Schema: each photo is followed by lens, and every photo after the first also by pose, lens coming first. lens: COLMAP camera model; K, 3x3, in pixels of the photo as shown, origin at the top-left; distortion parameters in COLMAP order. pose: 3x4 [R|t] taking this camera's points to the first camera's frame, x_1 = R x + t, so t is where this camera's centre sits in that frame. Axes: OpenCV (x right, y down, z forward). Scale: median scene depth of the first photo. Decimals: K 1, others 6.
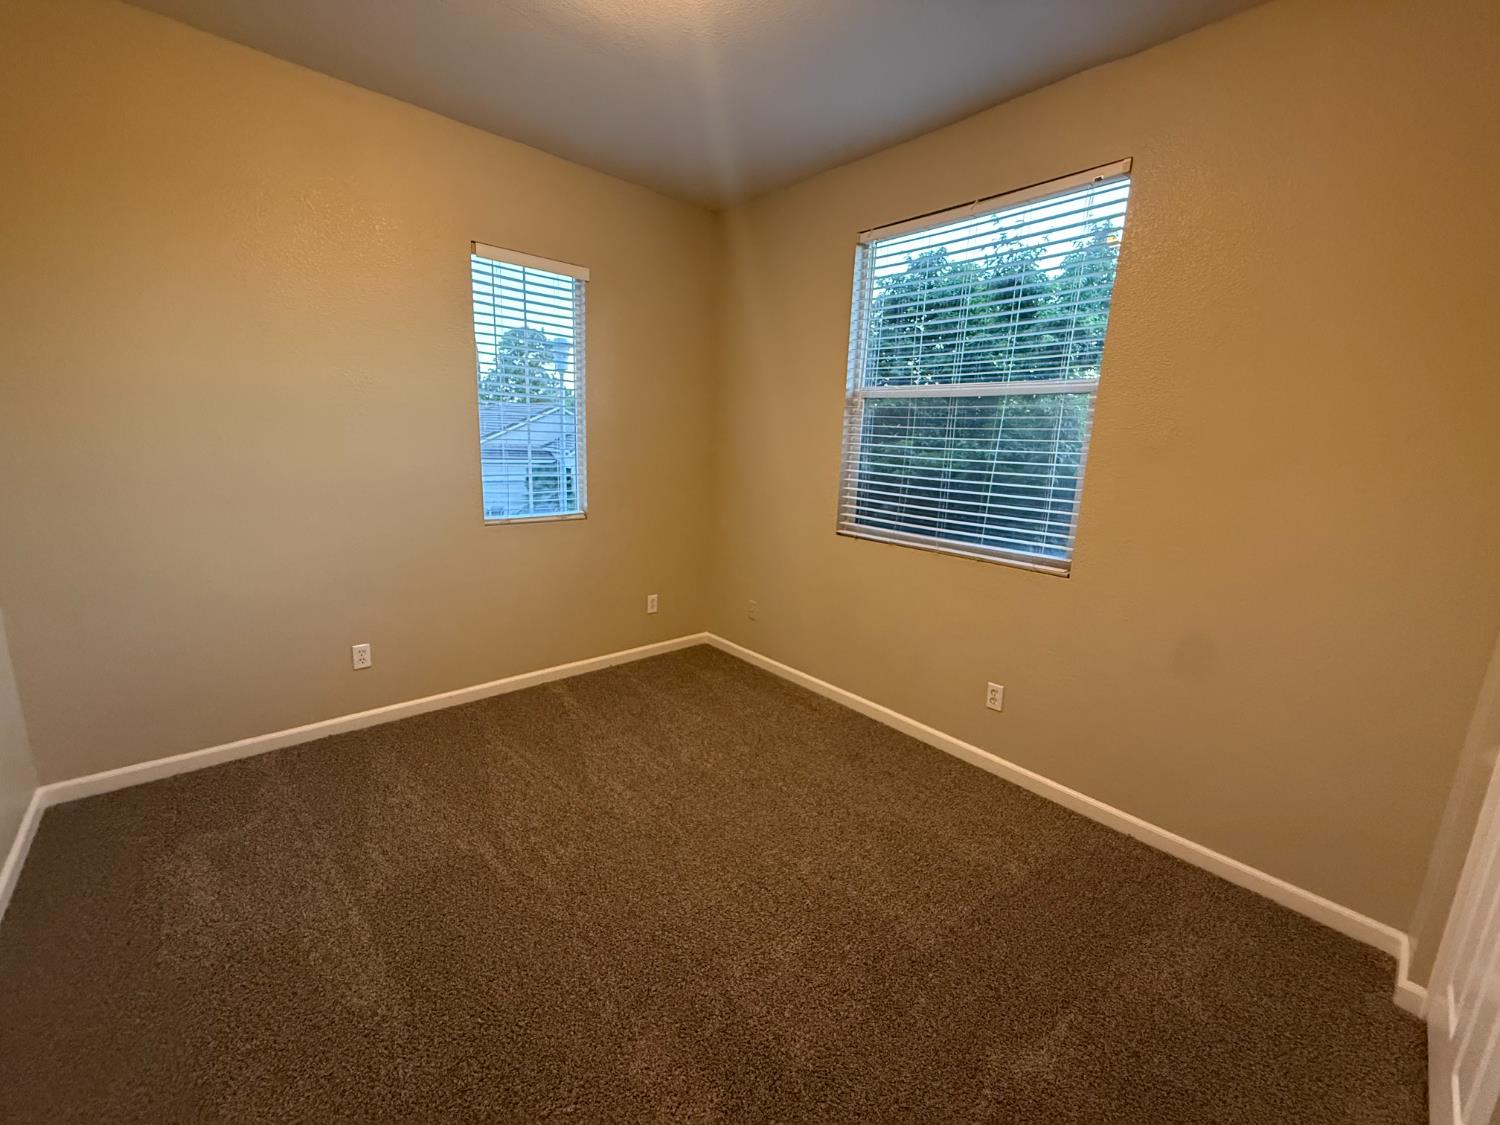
lens RADIAL K [[597.2, 0, 735.7], [0, 597.2, 557.5], [0, 0, 1]] dist [-0.000099, 0.000529]
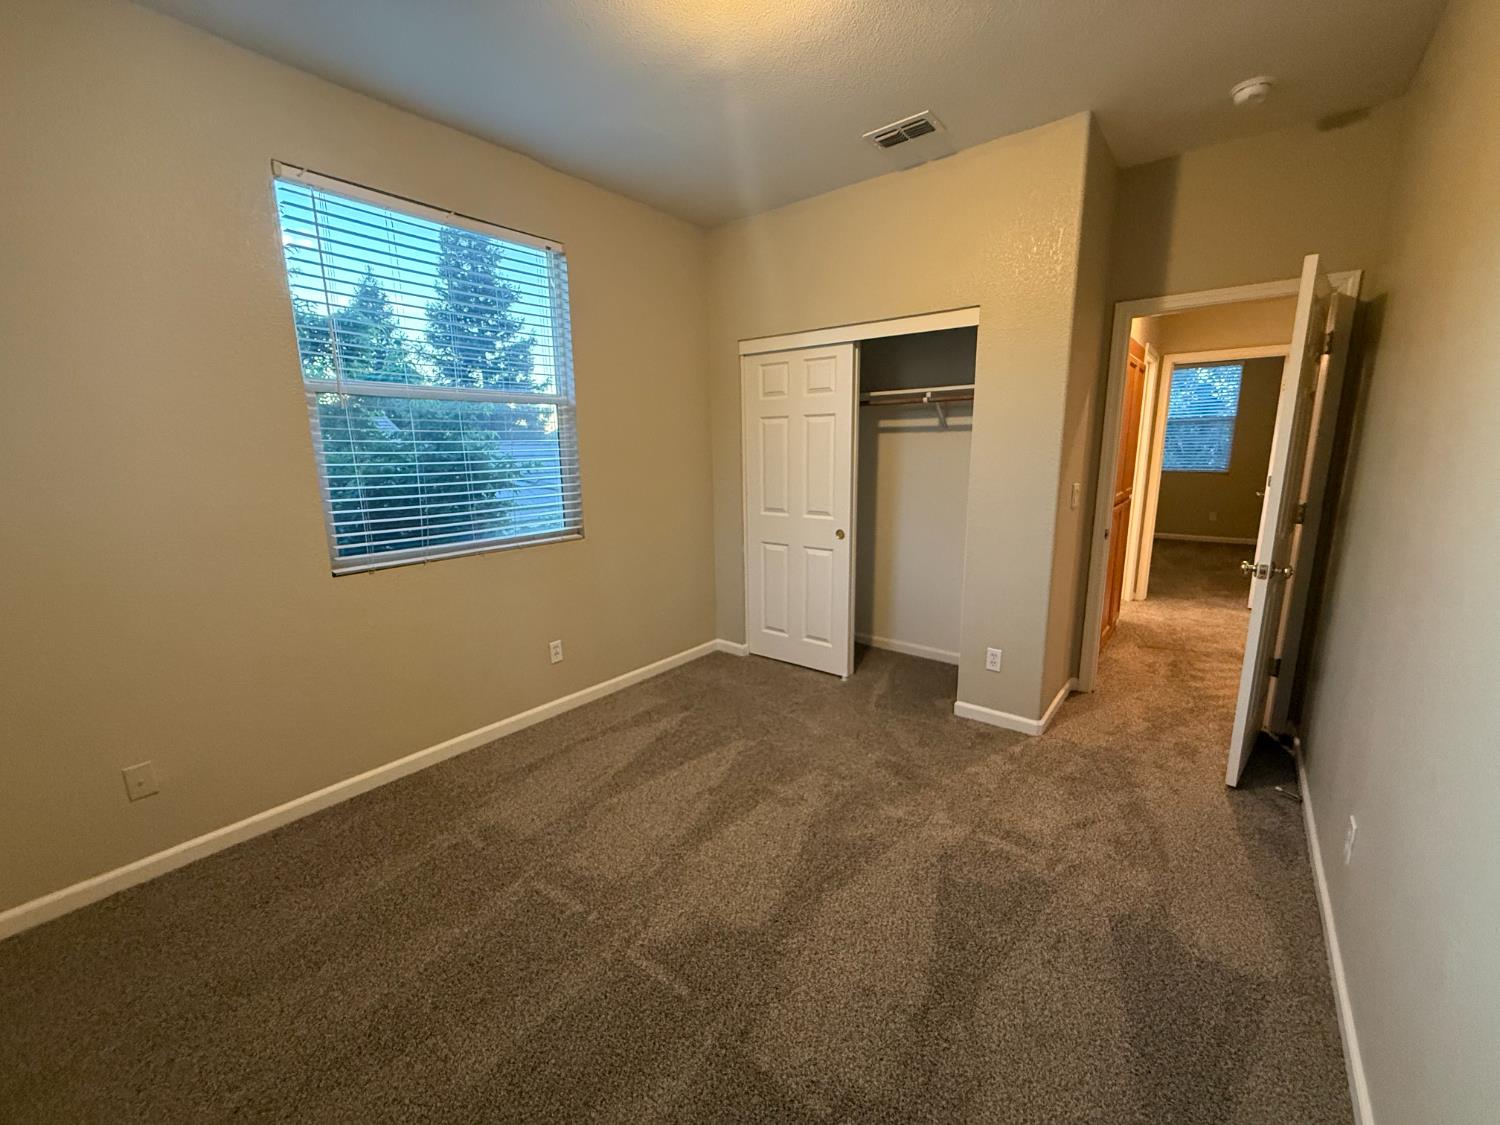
lens RADIAL K [[597.2, 0, 747.0], [0, 597.2, 563.5], [0, 0, 1]] dist [-0.000099, 0.000529]
pose [[-0.172377, -0.234686, 0.956665, -0.676694], [0.191015, 0.944804, 0.266194, -0.166233], [-0.966333, 0.228623, -0.118034, 0.640820]]
